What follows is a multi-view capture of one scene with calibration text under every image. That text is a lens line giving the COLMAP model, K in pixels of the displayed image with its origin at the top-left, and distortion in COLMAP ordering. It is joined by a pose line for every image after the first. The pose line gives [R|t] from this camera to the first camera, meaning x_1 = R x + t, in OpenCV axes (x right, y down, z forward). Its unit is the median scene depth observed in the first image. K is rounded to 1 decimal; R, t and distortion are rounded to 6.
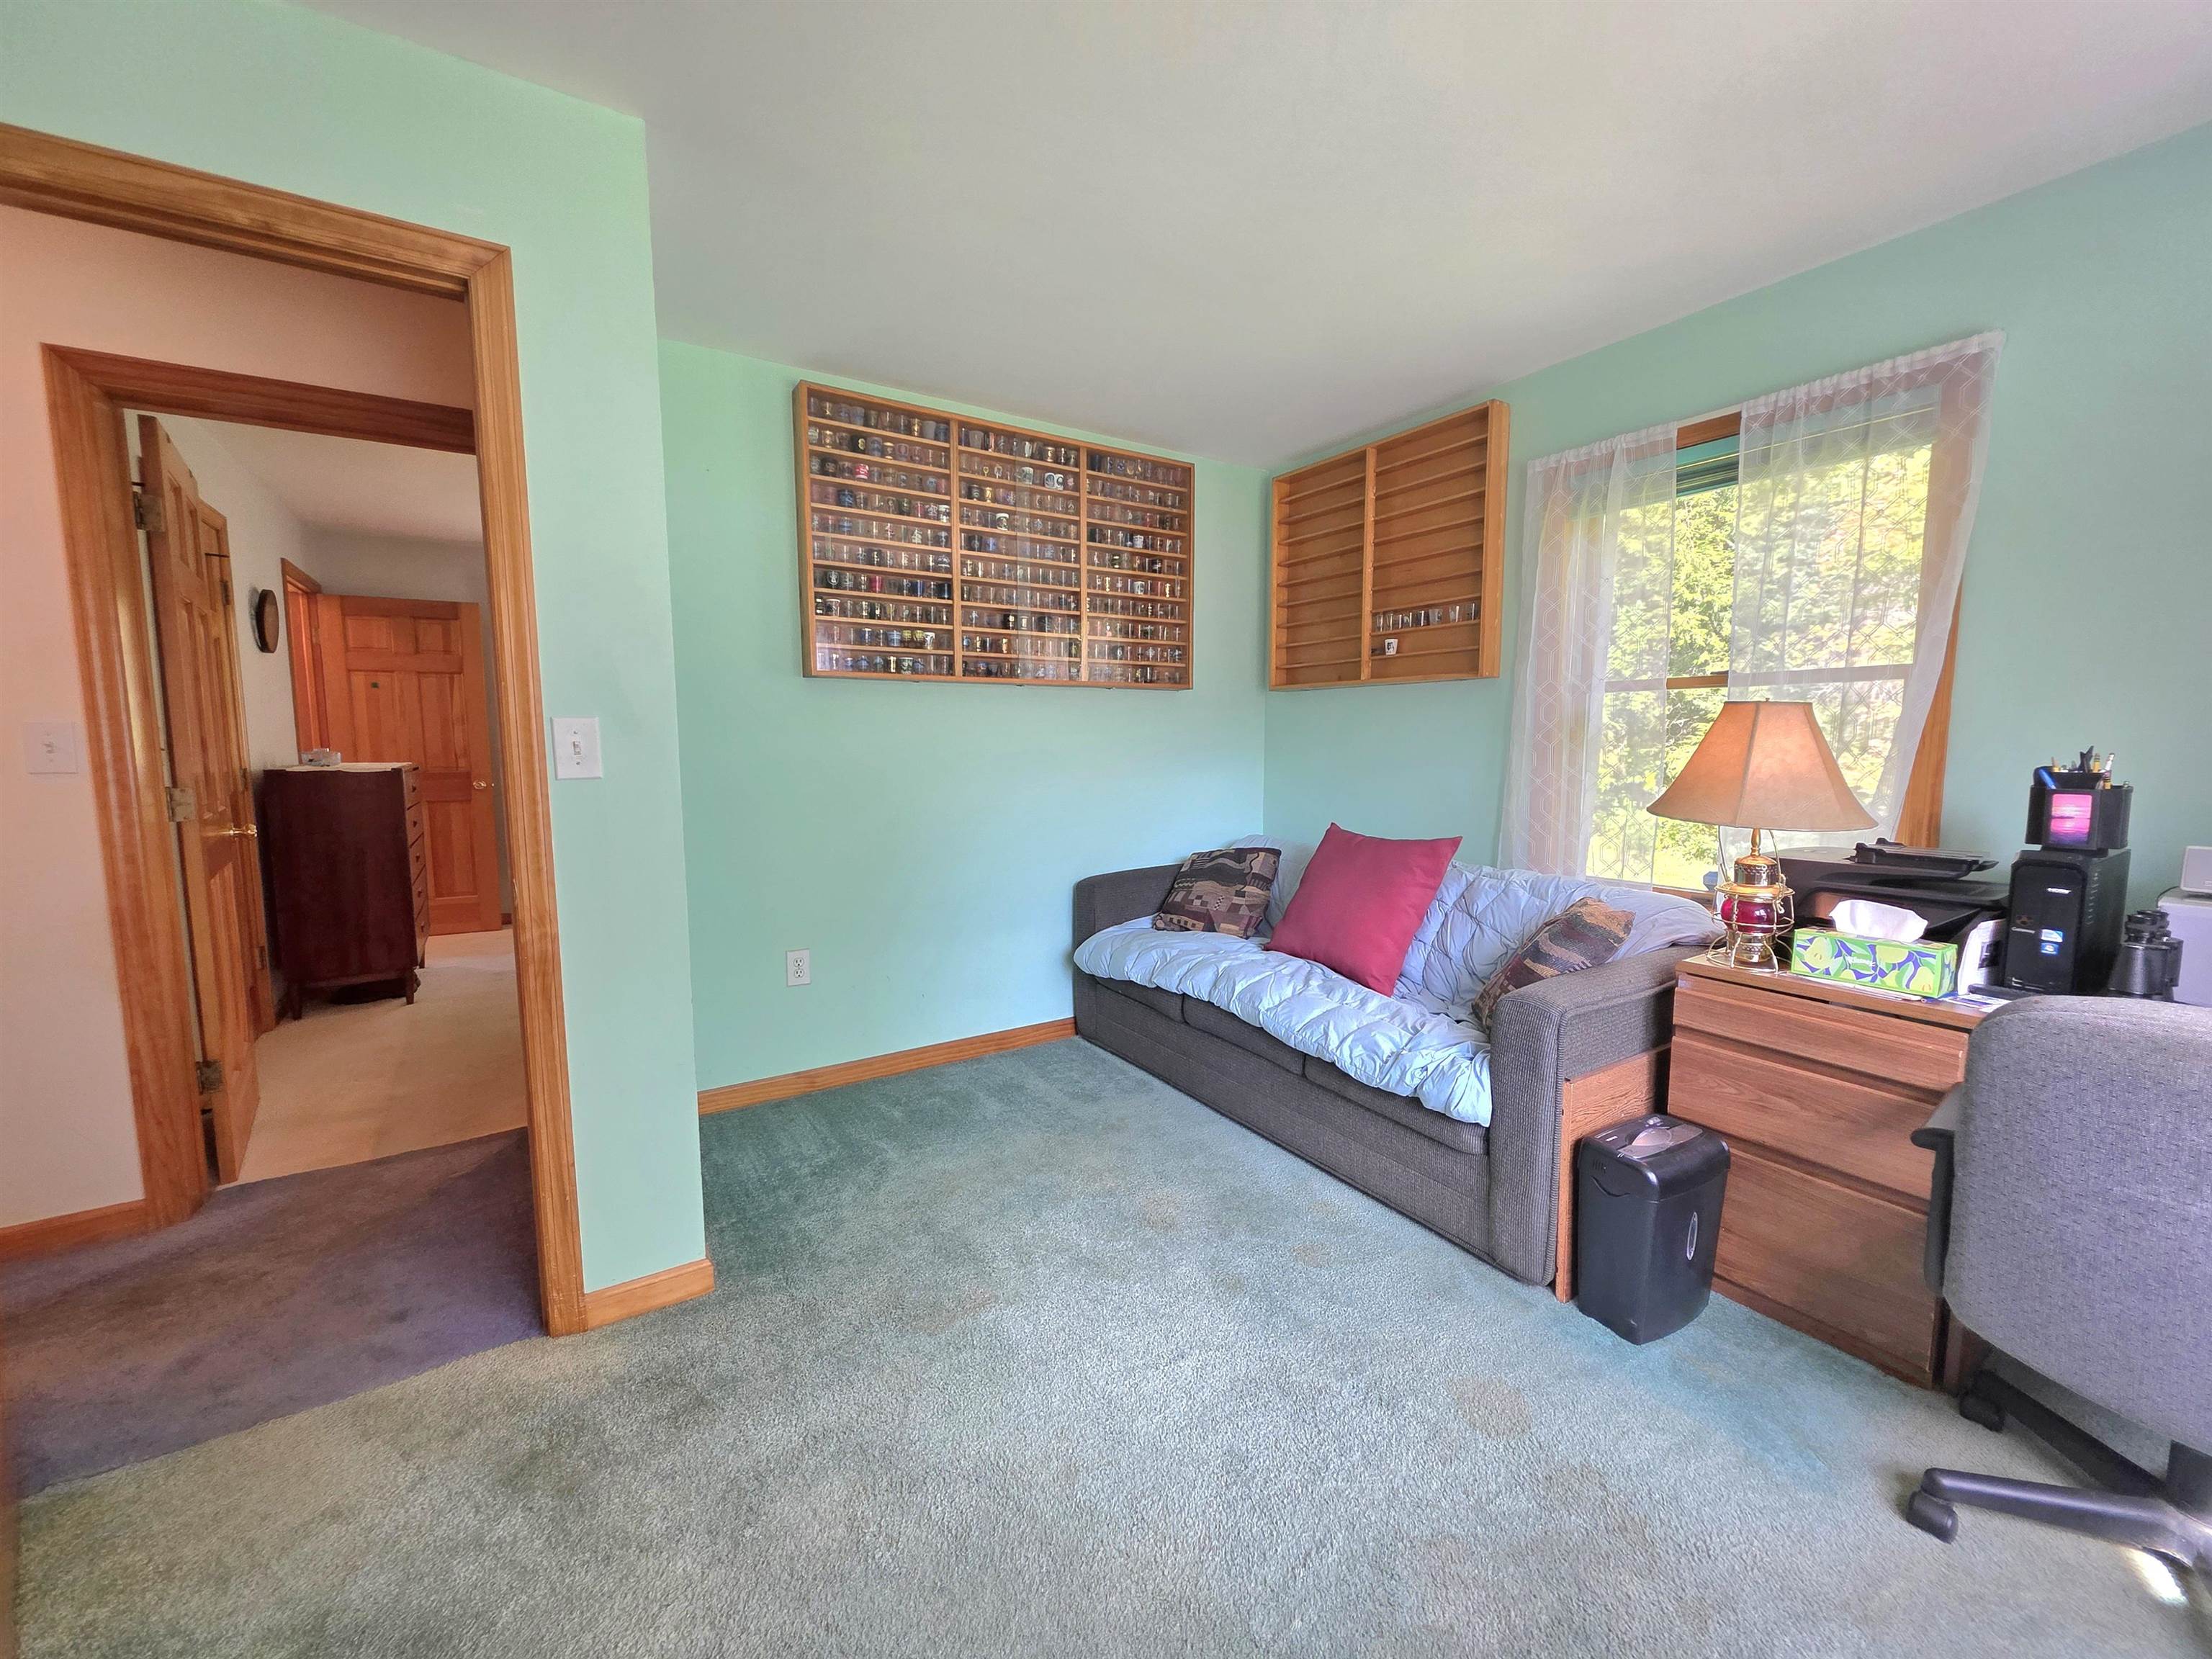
lens RADIAL K [[883.2, 0, 1106.0], [0, 883.2, 829.5], [0, 0, 1]] dist [0.004546, 0.000034]
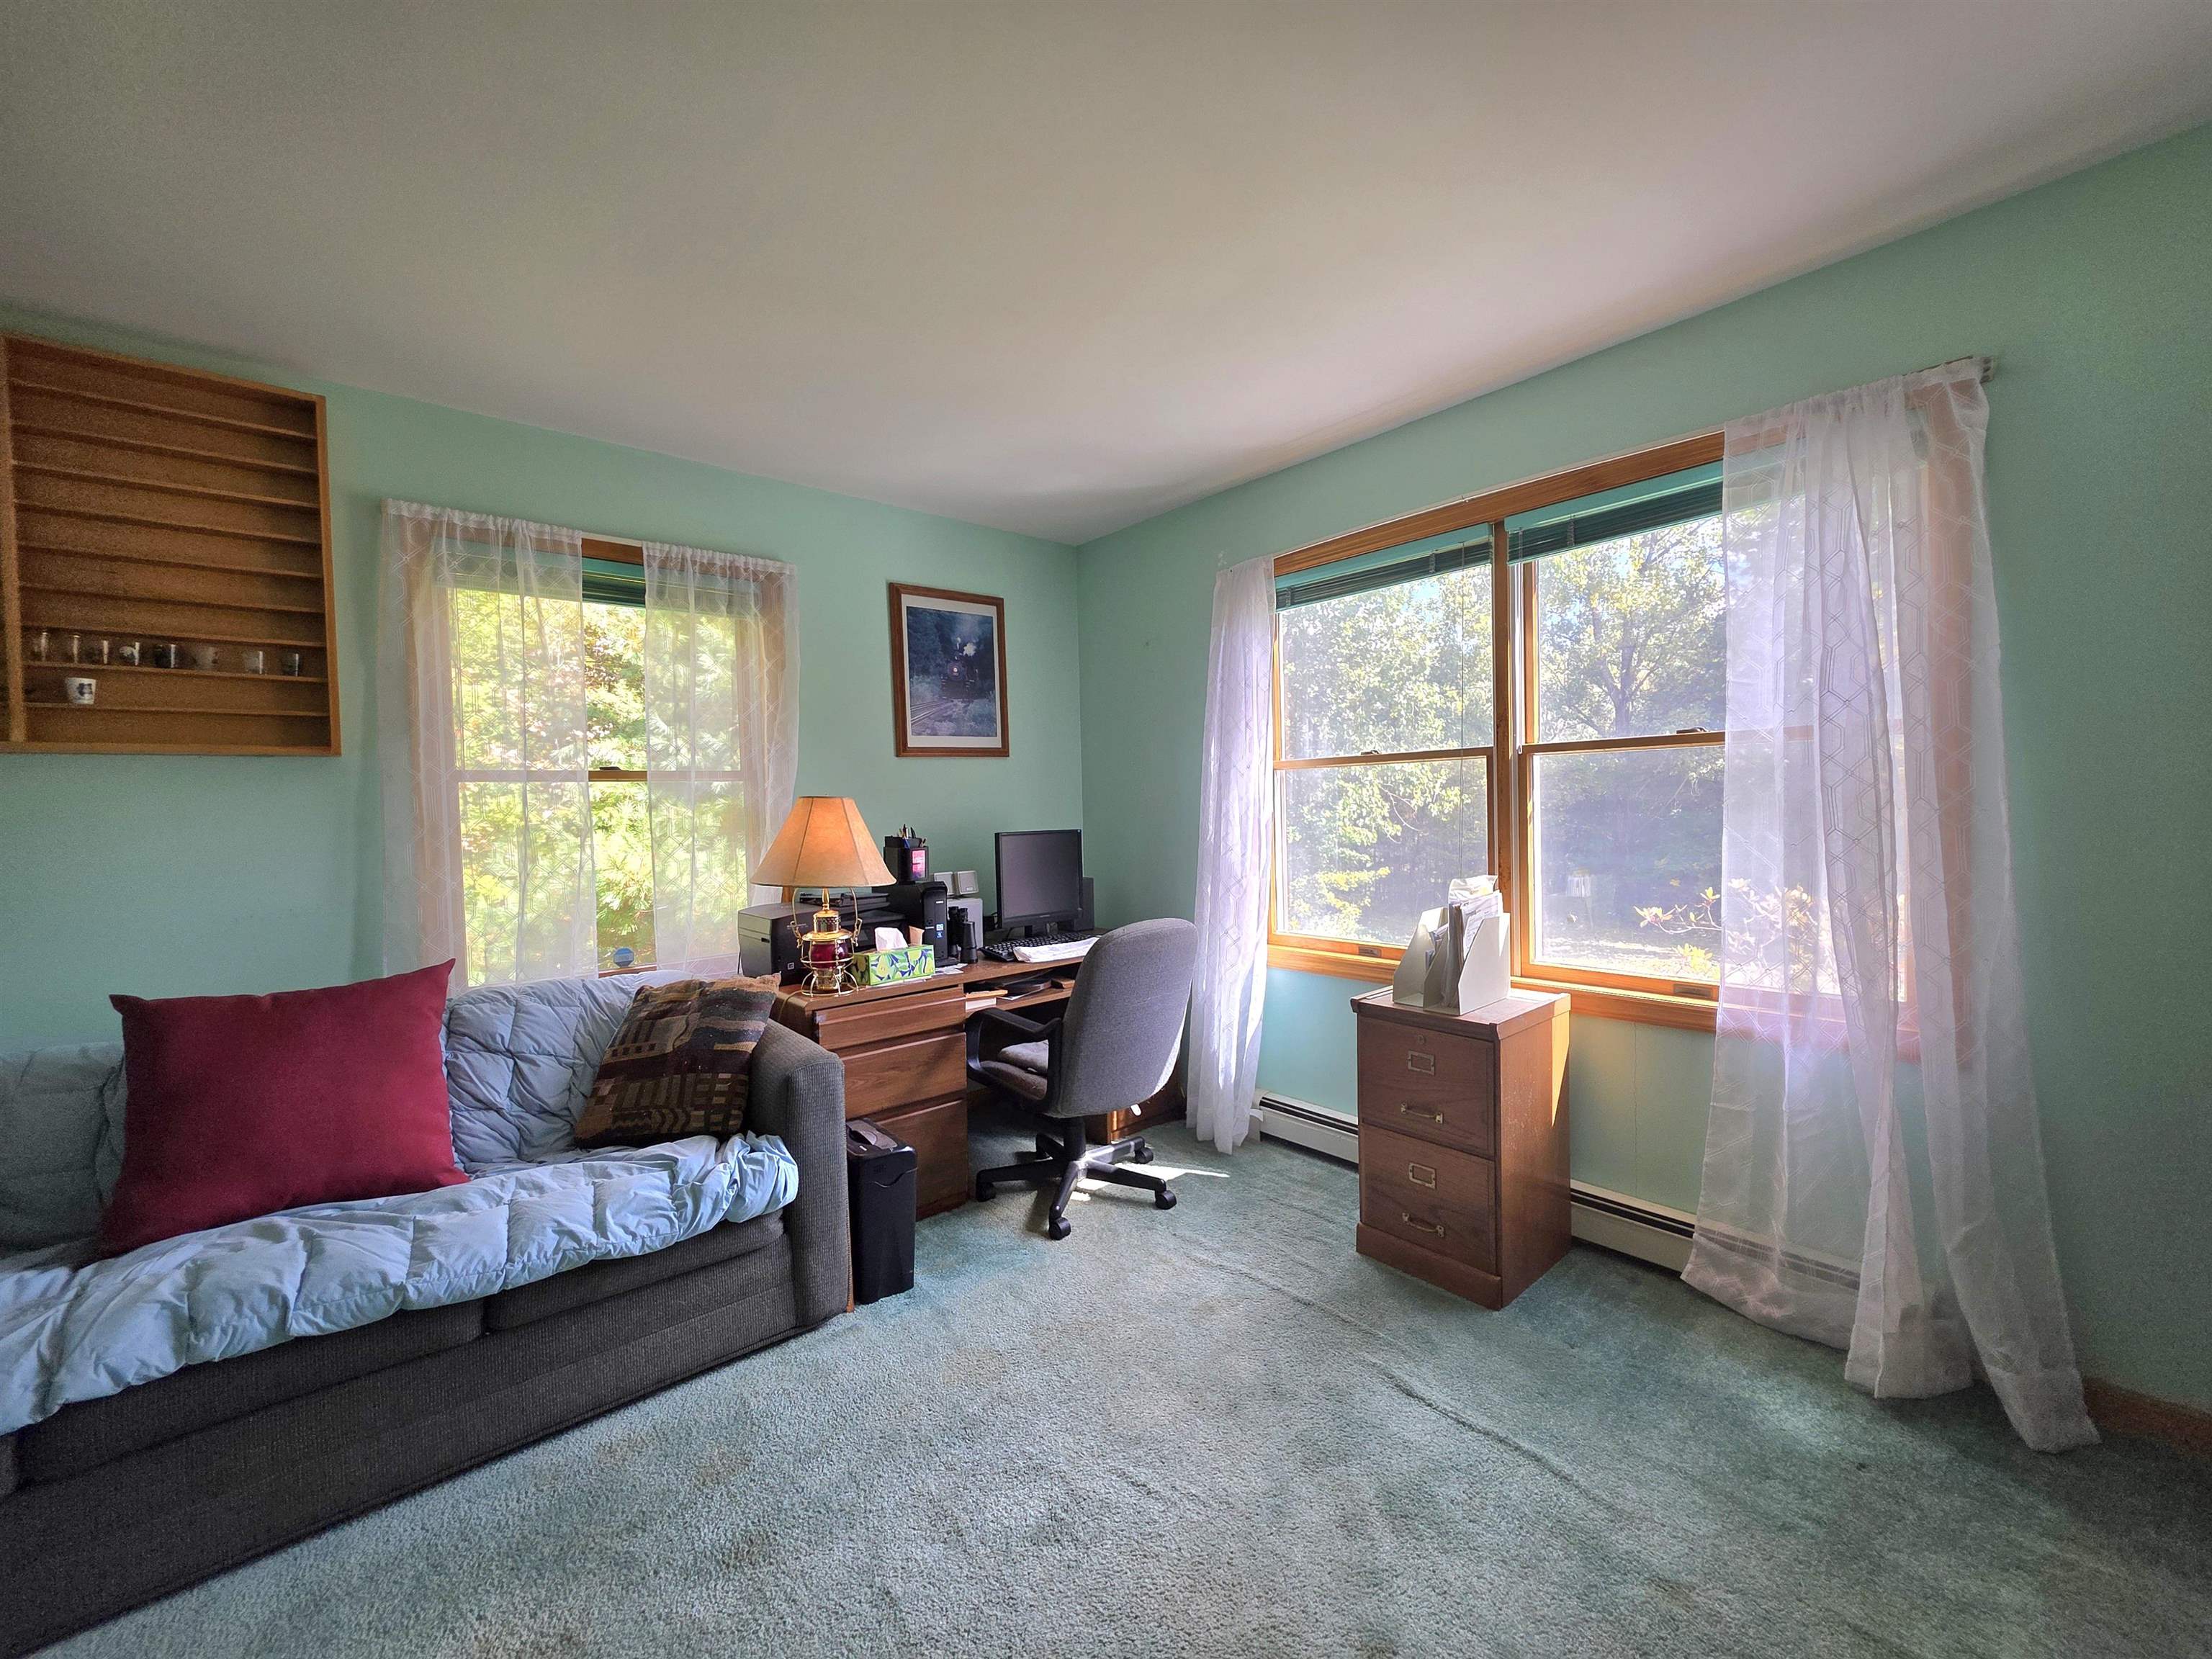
lens RADIAL K [[880.4, 0, 1115.0], [0, 880.4, 830.4], [0, 0, 1]] dist [0.002217, -0.003214]
pose [[-0.146085, -0.021204, 0.989045, -0.509145], [0.126737, 0.991131, 0.039968, -0.068811], [-0.981120, 0.131187, -0.142102, 0.583300]]
